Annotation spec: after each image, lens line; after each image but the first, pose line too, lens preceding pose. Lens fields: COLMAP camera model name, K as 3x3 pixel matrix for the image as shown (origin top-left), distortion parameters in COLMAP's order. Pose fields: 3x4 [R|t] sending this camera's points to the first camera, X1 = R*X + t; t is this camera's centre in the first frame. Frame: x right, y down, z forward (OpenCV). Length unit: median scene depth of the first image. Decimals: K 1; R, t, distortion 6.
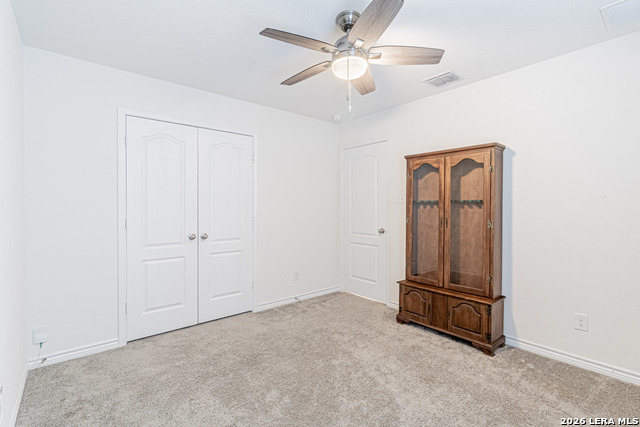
lens RADIAL K [[300.5, 0, 325.0], [0, 300.5, 209.4], [0, 0, 1]] dist [0.000570, 0.000019]
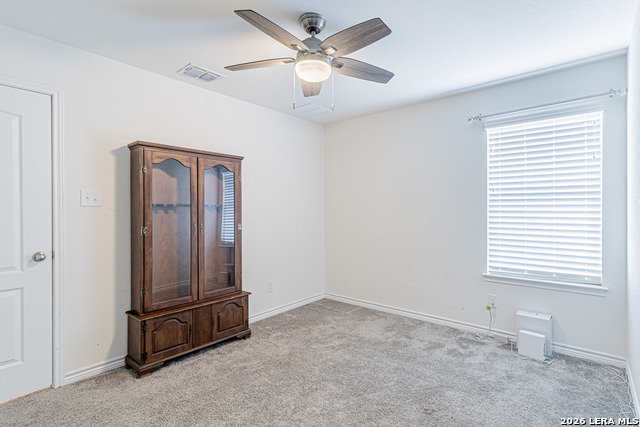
lens RADIAL K [[305.3, 0, 346.2], [0, 305.3, 212.4], [0, 0, 1]] dist [0.000926, 0.000155]
pose [[-0.197003, -0.001383, 0.980402, -0.600467], [0.014675, 0.999883, 0.004359, -0.003945], [-0.980293, 0.015246, -0.196959, 0.736599]]
